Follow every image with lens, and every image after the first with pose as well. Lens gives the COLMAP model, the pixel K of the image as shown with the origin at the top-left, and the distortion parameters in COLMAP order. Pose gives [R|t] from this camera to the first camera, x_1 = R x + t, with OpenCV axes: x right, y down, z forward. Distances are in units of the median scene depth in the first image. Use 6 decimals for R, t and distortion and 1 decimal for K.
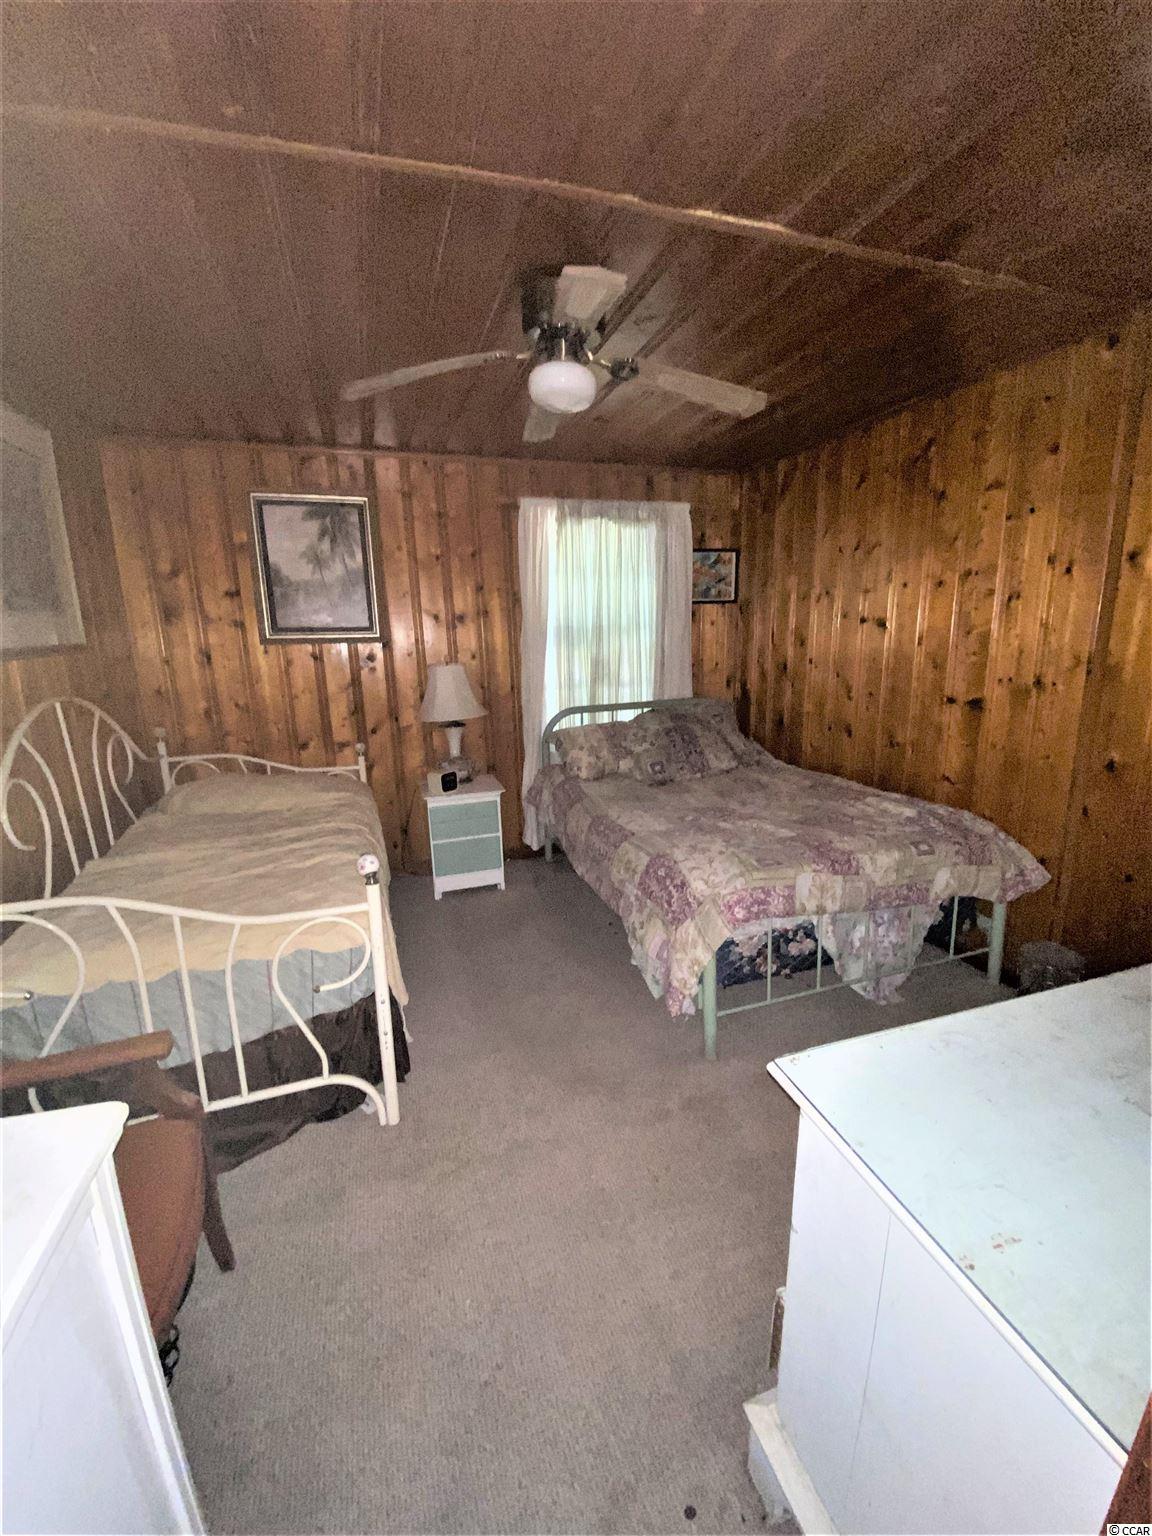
lens RADIAL K [[623.9, 0, 582.6], [0, 623.9, 768.5], [0, 0, 1]] dist [0.013999, -0.015260]
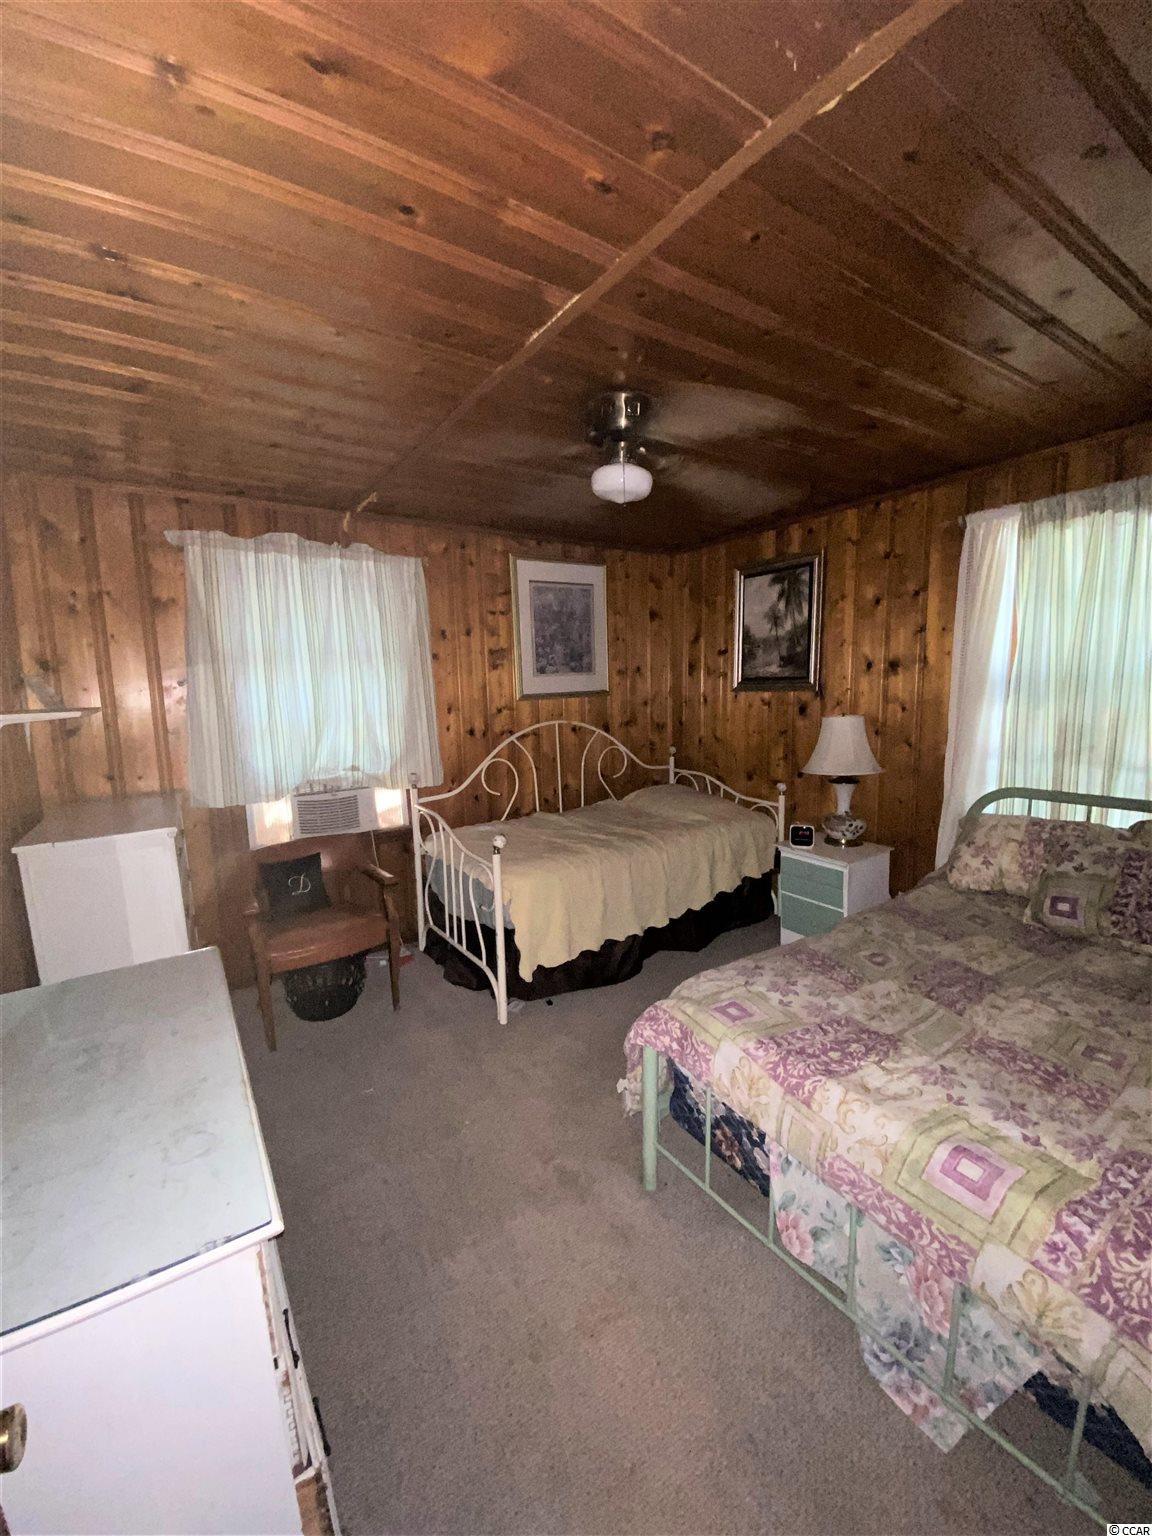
lens RADIAL K [[623.9, 0, 573.2], [0, 623.9, 766.9], [0, 0, 1]] dist [0.013999, -0.015260]
pose [[0.257101, 0.143747, -0.955634, 0.609900], [-0.188225, 0.977385, 0.096379, -0.110616], [0.947877, 0.155095, 0.278344, 0.377709]]
